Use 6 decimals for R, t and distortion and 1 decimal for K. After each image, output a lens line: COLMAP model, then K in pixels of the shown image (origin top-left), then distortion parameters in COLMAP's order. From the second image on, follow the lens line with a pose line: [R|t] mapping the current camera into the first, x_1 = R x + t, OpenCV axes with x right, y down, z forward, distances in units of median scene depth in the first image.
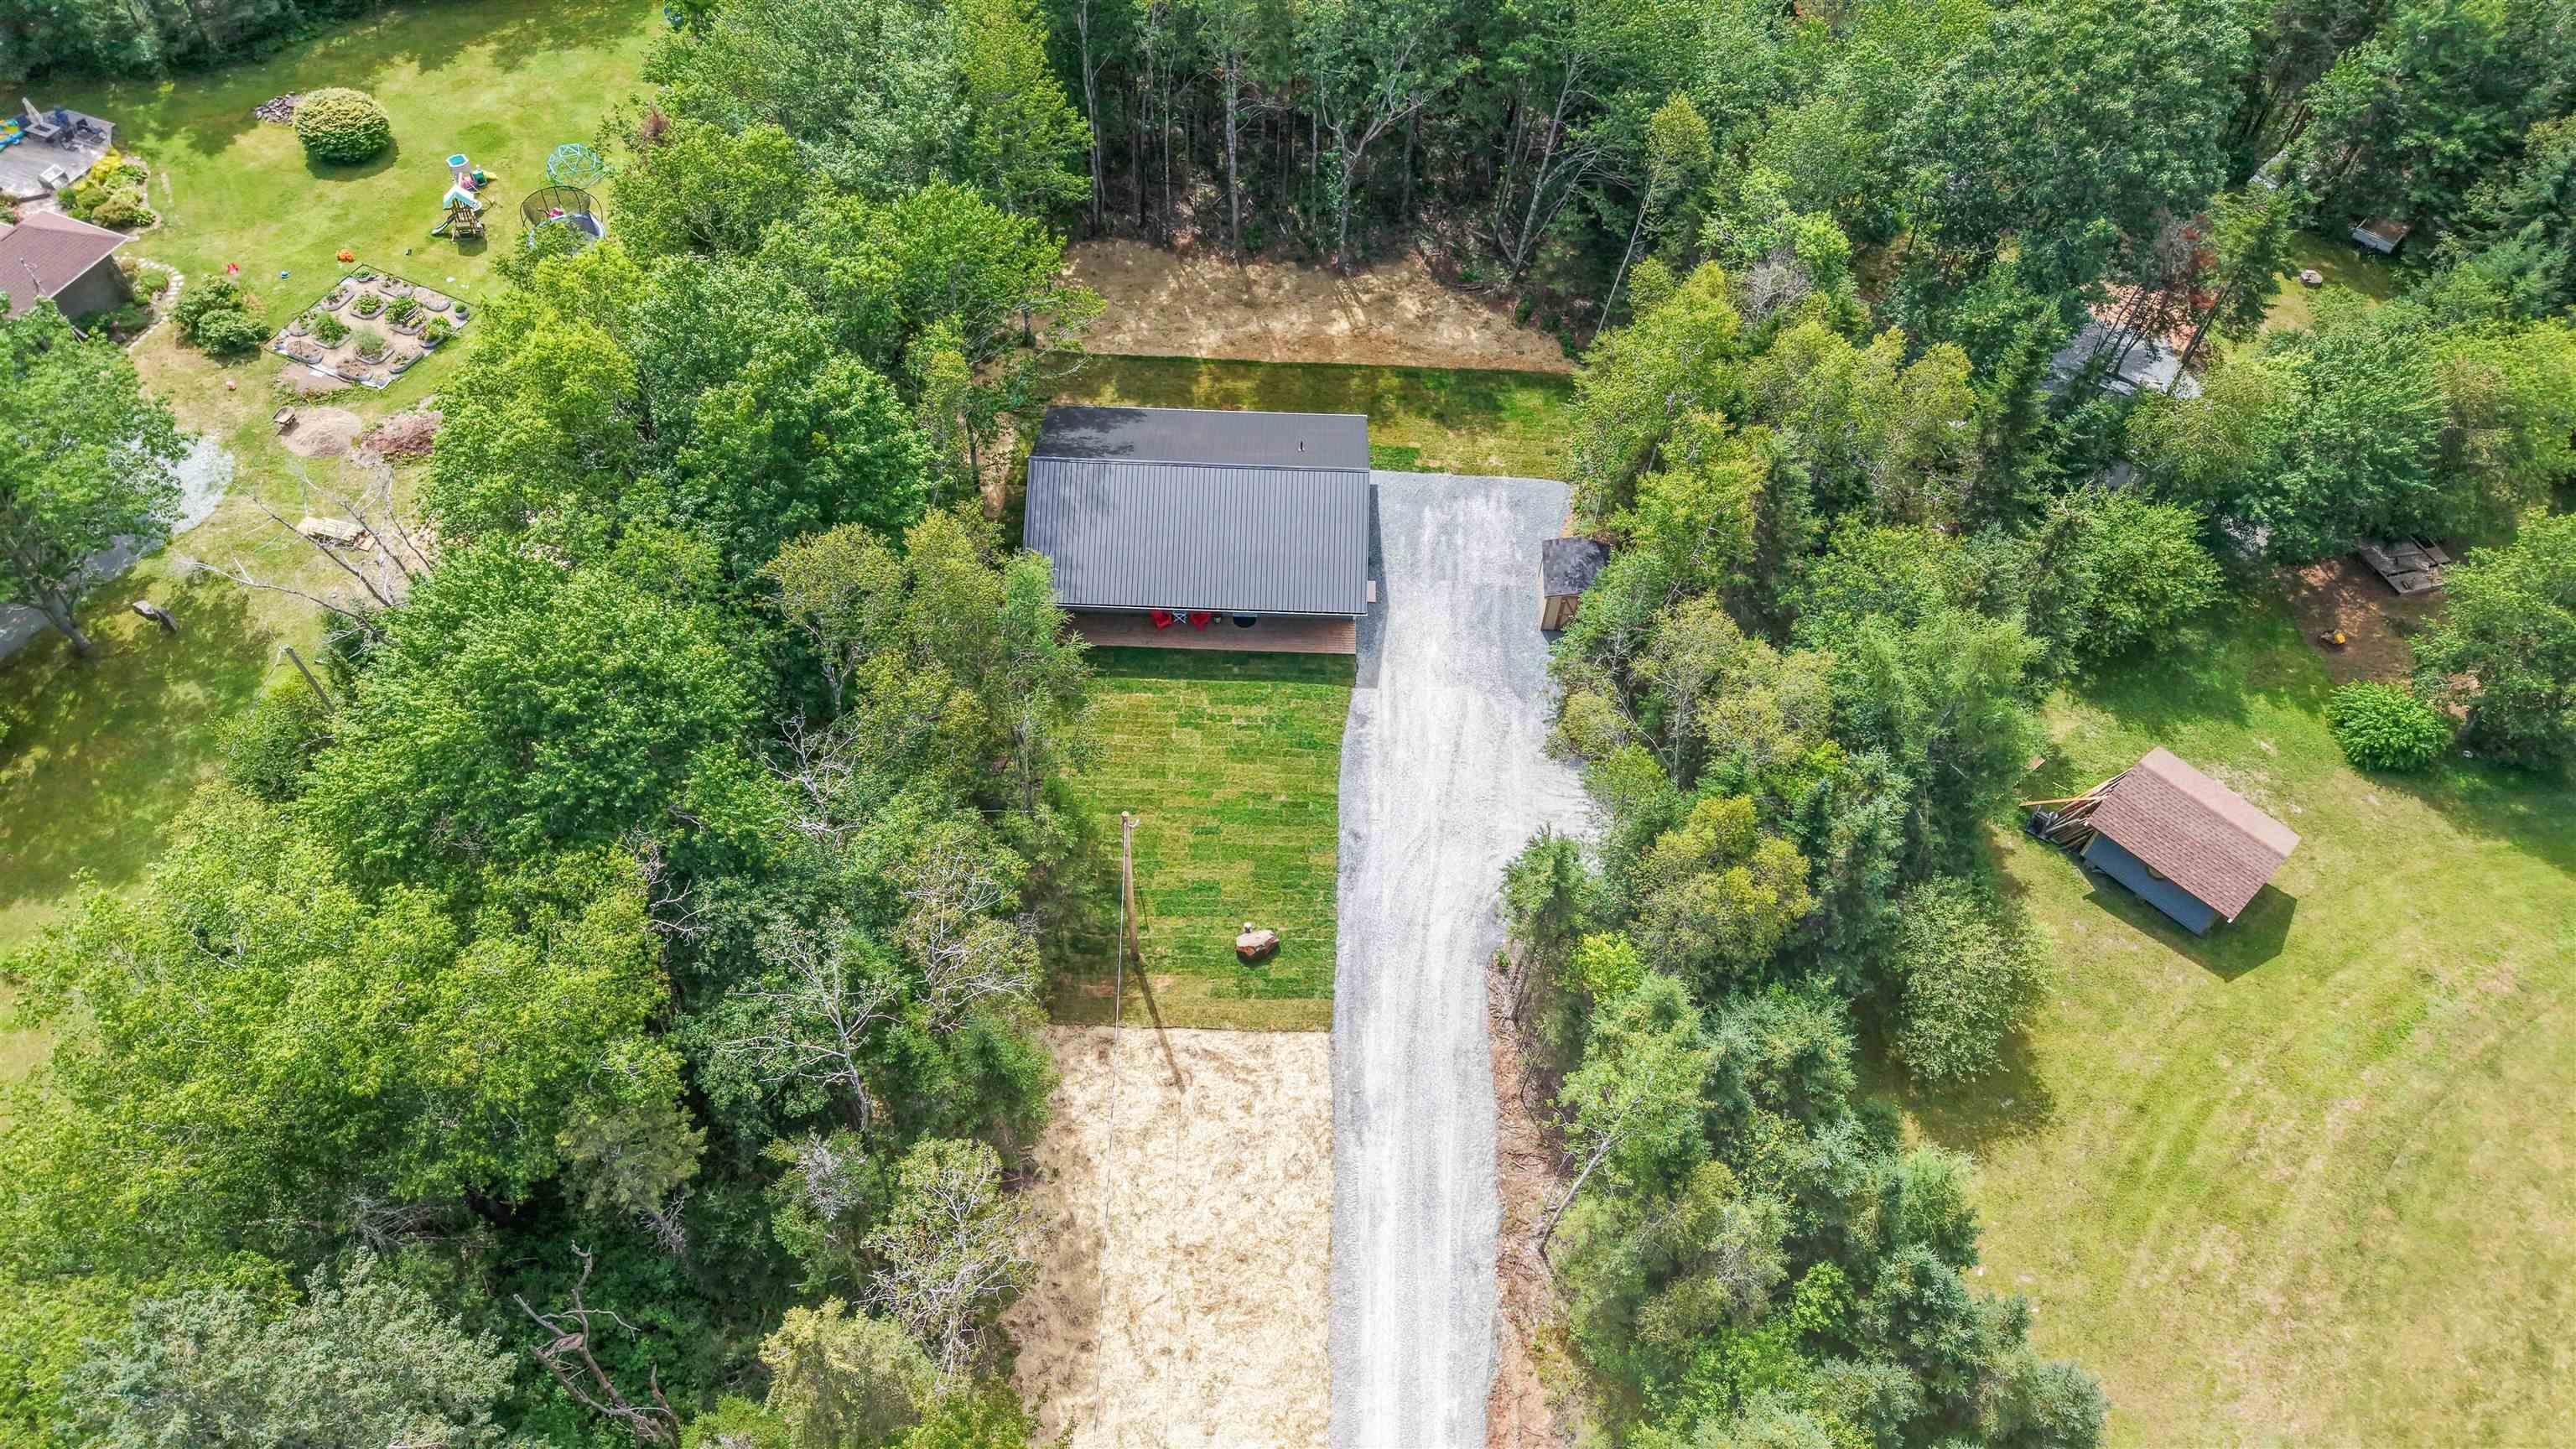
lens RADIAL K [[1711.1, 0, 1295.0], [0, 1711.1, 725.7], [0, 0, 1]] dist [0.060297, 0.001652]
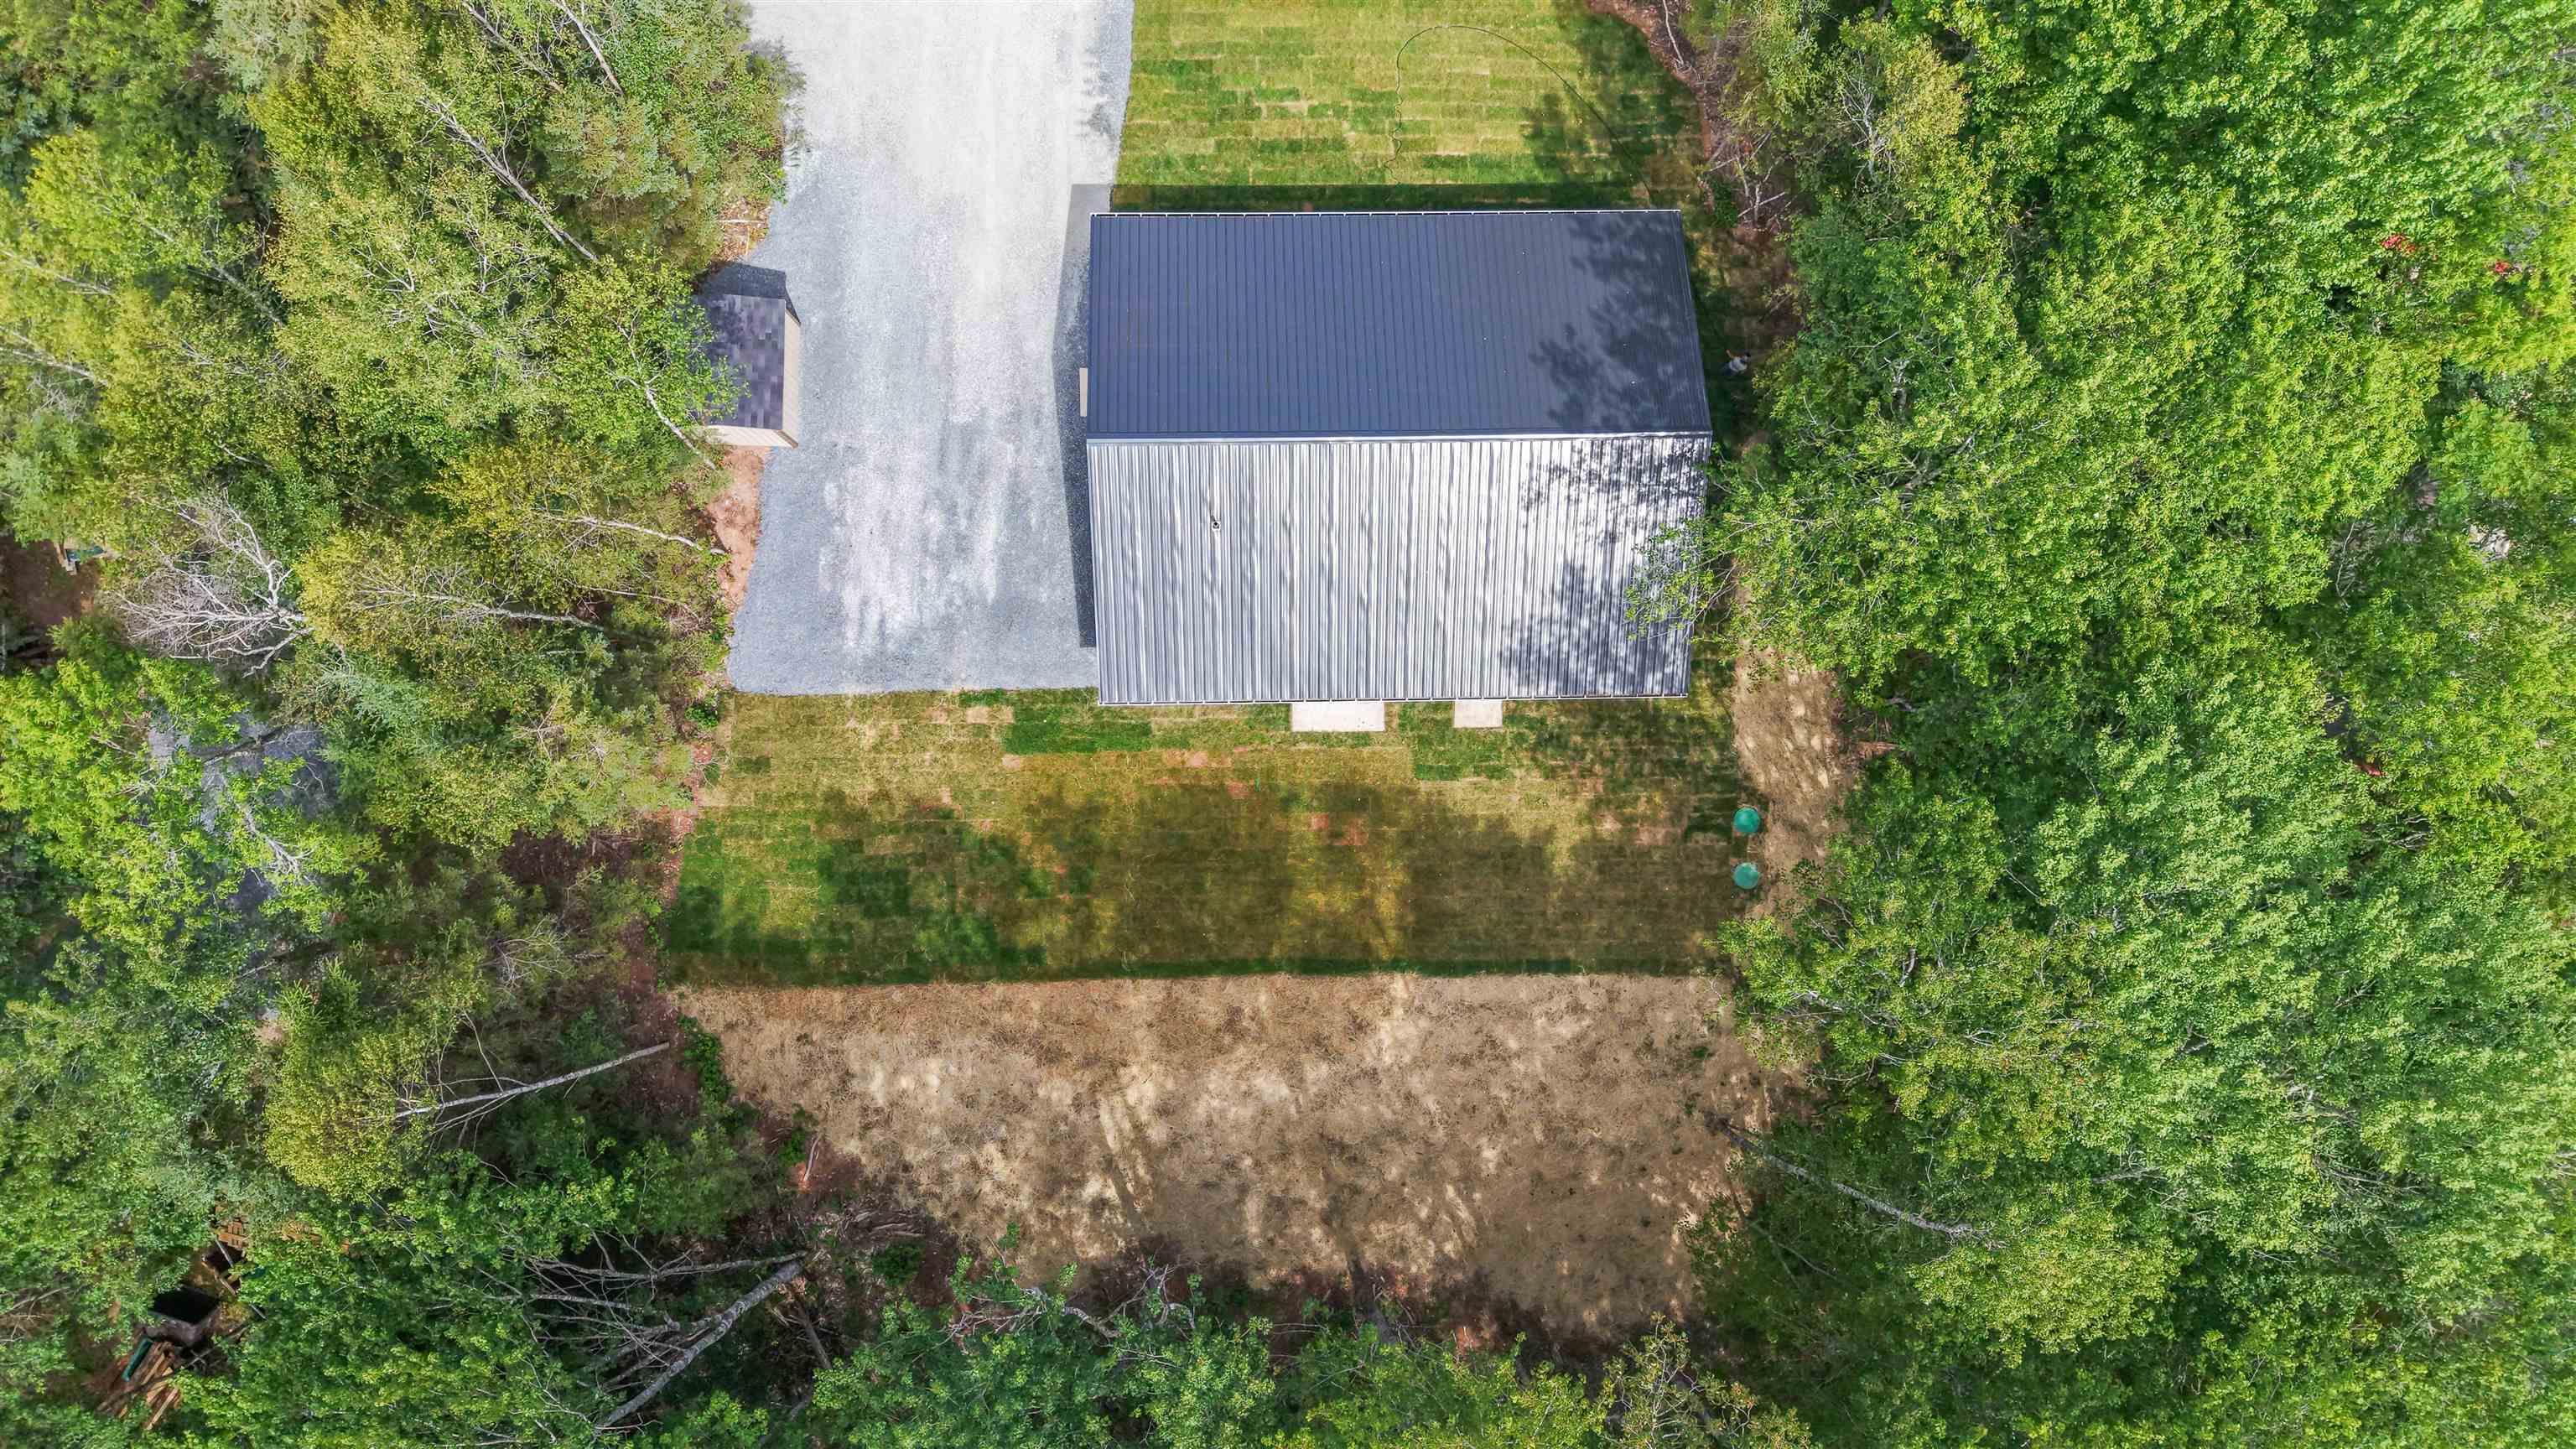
lens RADIAL K [[1711.1, 0, 1289.7], [0, 1711.1, 725.2], [0, 0, 1]] dist [0.060297, 0.001652]
pose [[-0.998816, 0.047345, -0.011160, -0.016708], [-0.038264, -0.906401, -0.420681, 0.085317], [-0.030033, -0.419756, 0.907140, 0.540938]]
